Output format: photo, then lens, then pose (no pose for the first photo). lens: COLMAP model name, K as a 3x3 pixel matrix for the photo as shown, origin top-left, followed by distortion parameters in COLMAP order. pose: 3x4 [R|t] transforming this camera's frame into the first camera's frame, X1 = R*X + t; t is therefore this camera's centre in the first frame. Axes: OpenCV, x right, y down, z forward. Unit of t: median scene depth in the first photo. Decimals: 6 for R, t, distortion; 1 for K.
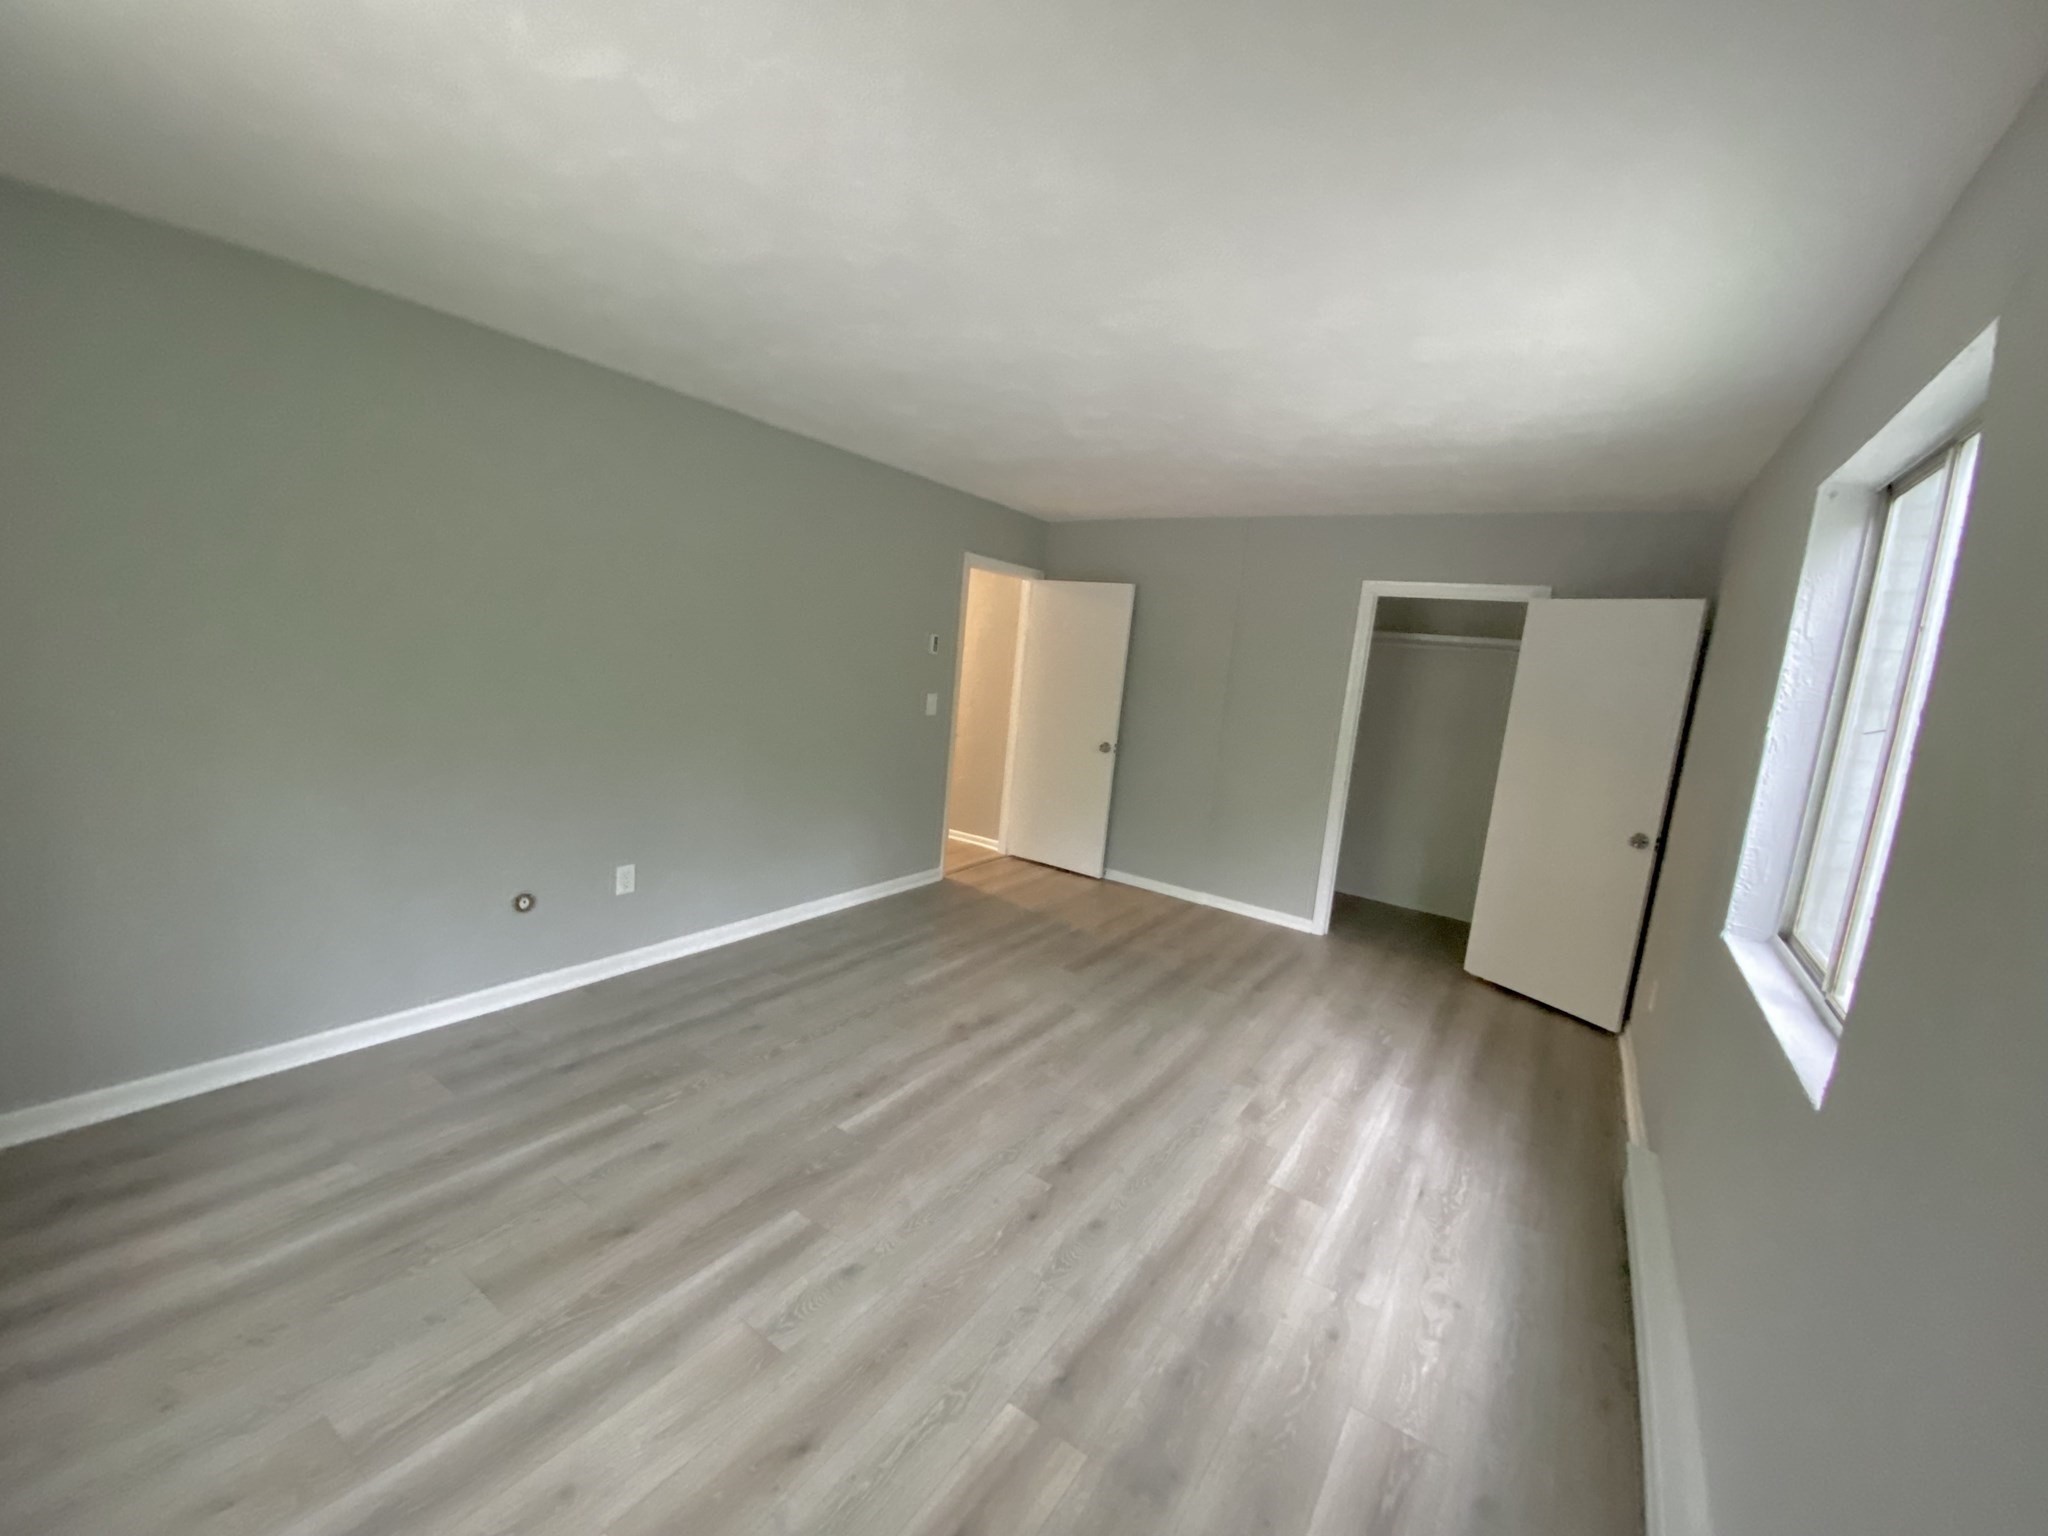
lens RADIAL K [[815.1, 0, 1024.0], [0, 815.1, 768.0], [0, 0, 1]] dist [0.002451, -0.010460]
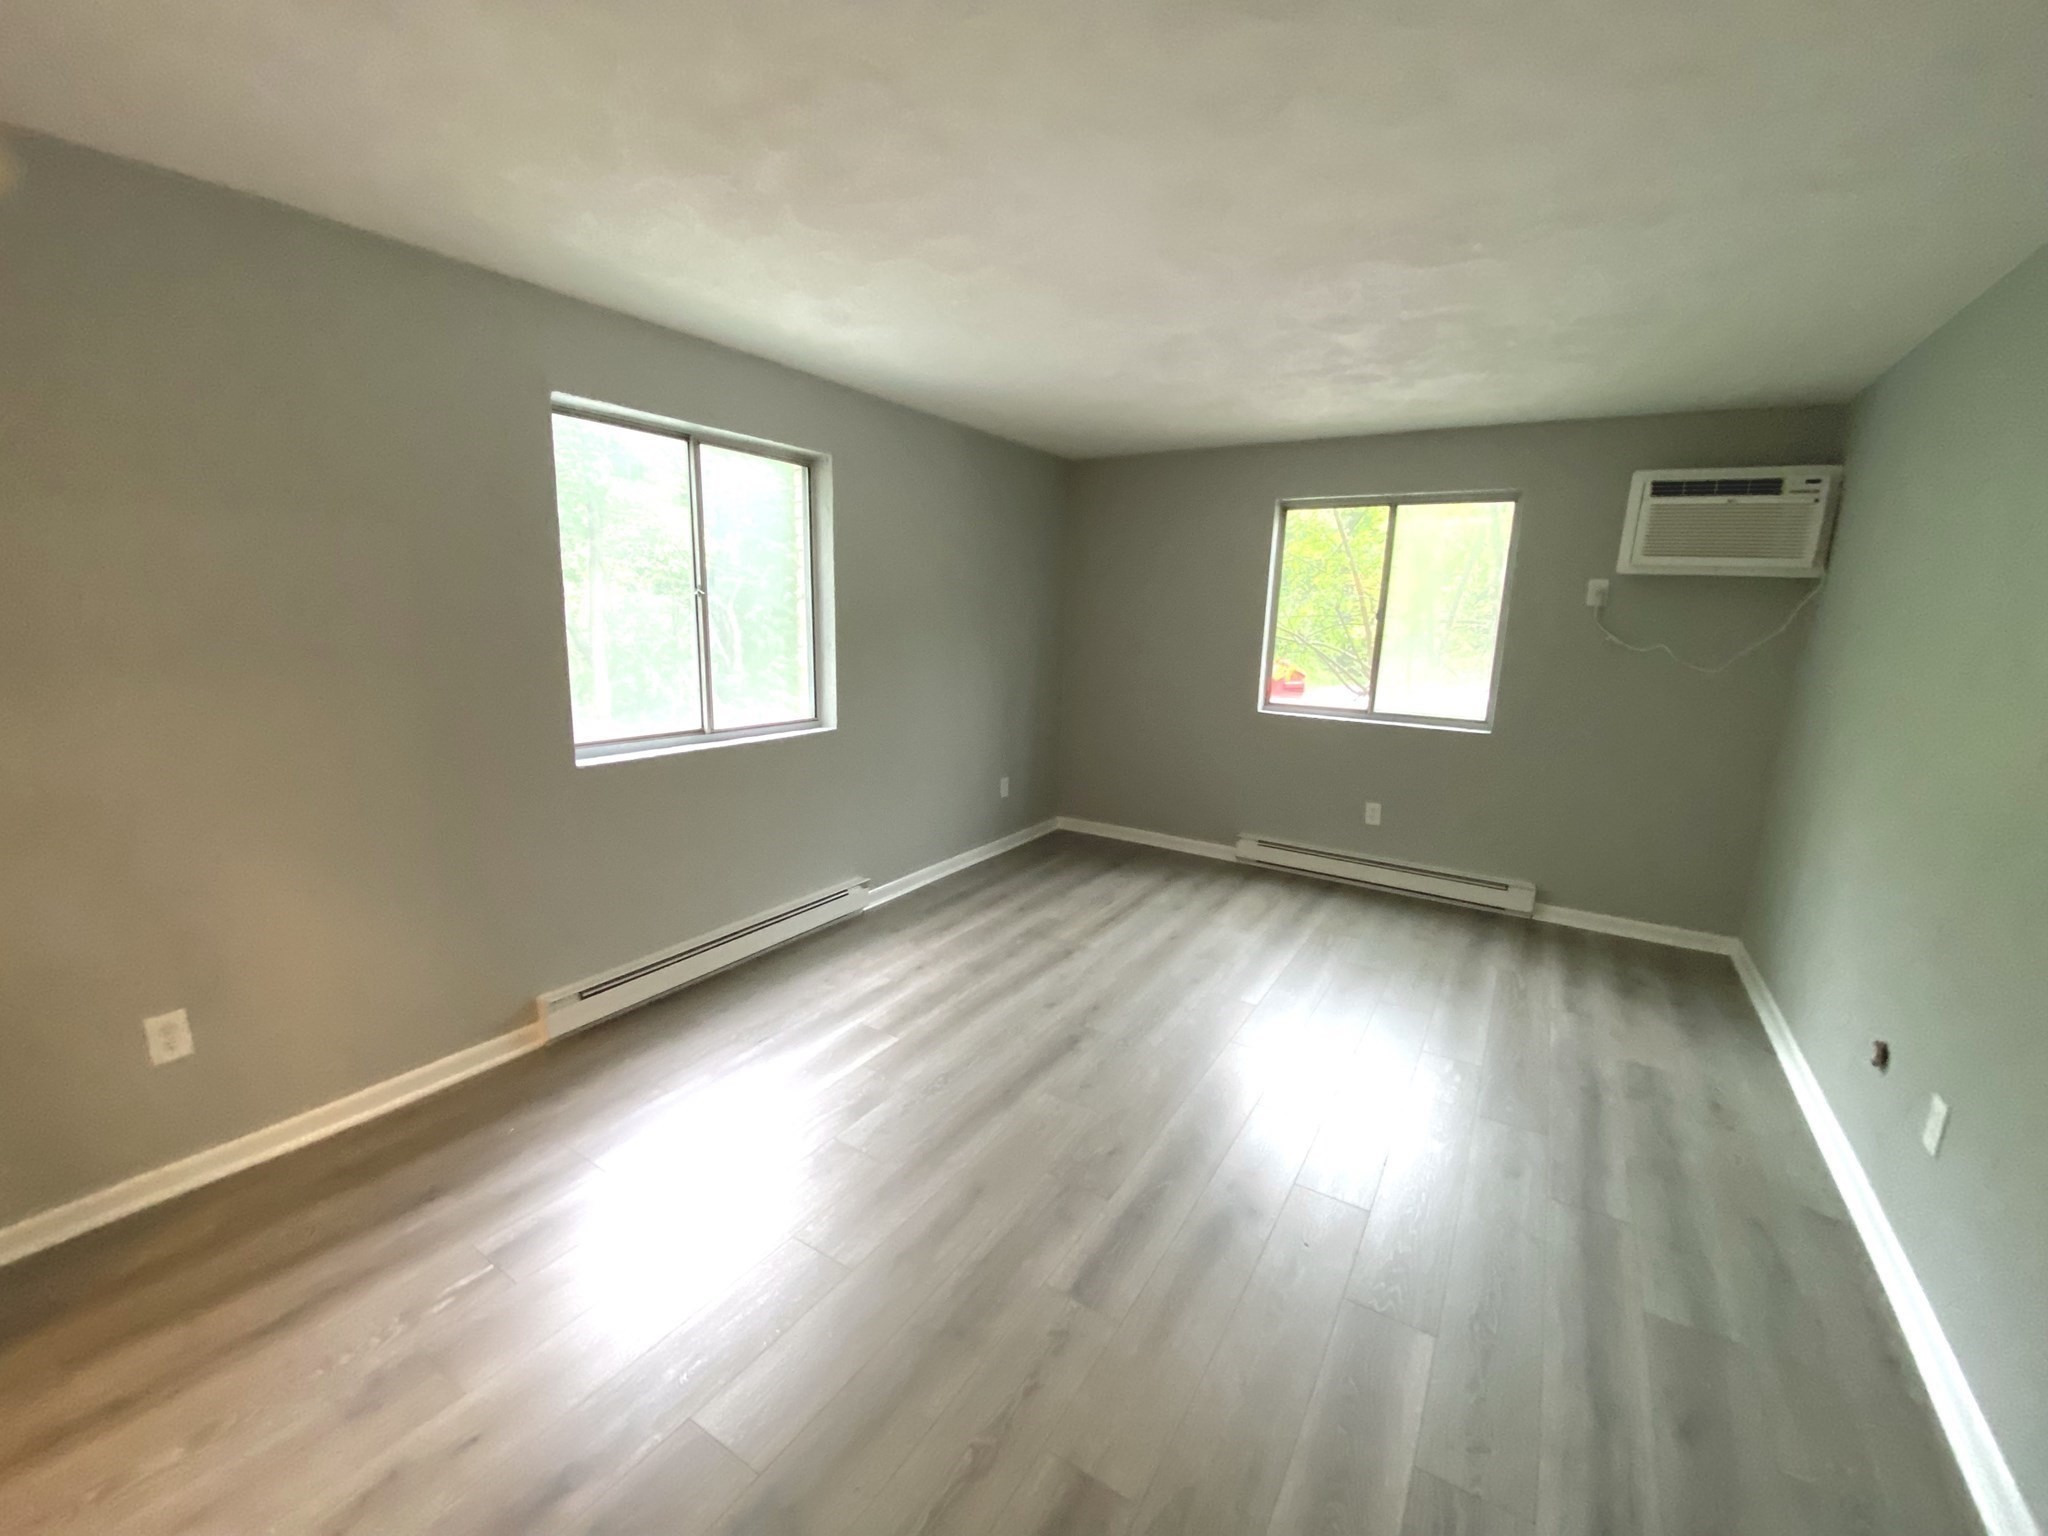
lens RADIAL K [[815.1, 0, 1024.0], [0, 815.1, 768.0], [0, 0, 1]] dist [0.002451, -0.010460]
pose [[-0.992803, -0.109095, -0.049400, 0.236213], [-0.119353, 0.935247, 0.333268, -0.275931], [0.009843, 0.336765, -0.941537, 2.081656]]
